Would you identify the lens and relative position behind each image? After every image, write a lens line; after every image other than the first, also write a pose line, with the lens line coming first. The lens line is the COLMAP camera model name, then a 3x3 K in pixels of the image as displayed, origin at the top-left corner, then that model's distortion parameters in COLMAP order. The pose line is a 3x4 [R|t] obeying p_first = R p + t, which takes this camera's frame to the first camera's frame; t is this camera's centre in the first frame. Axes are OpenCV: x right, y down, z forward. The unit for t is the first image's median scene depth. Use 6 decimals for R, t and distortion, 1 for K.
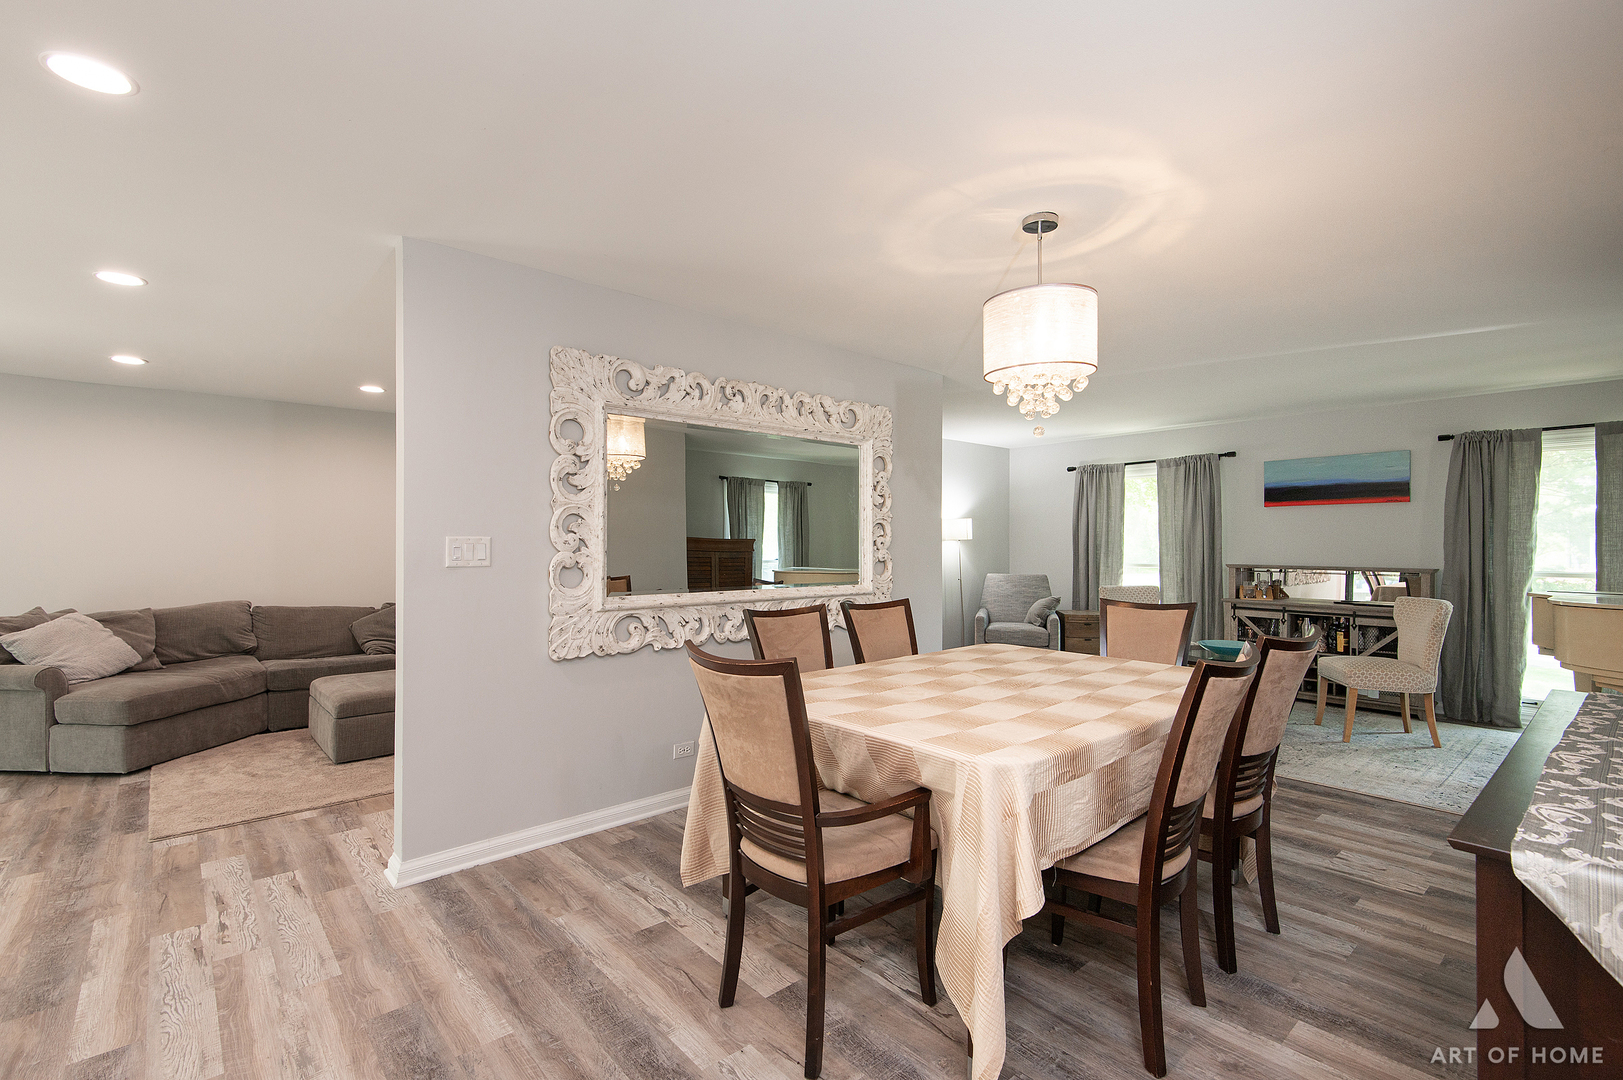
lens RADIAL K [[743.3, 0, 810.1], [0, 743.3, 544.2], [0, 0, 1]] dist [-0.005788, -0.000004]
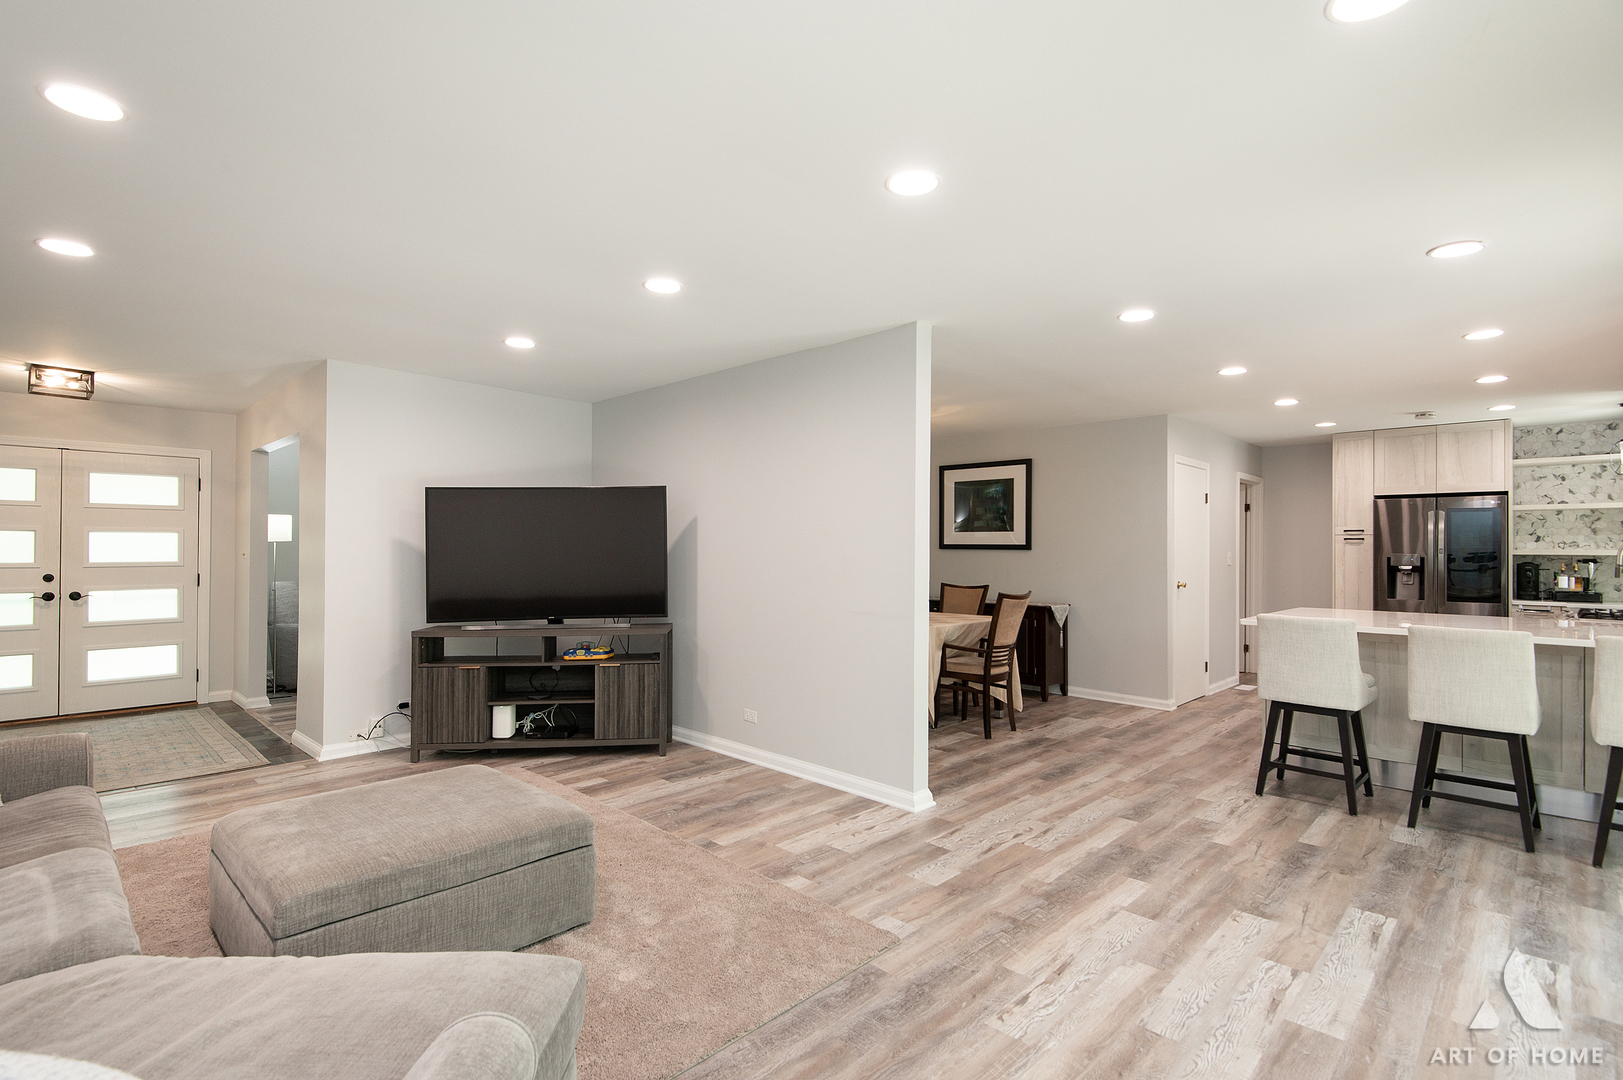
lens RADIAL K [[773.2, 0, 809.4], [0, 773.2, 543.6], [0, 0, 1]] dist [0.002470, 0.000143]
pose [[-0.087907, 0.005932, 0.996111, -2.109300], [-0.012282, 0.999900, -0.007038, -0.006180], [-0.996053, -0.012853, -0.087825, 1.461439]]
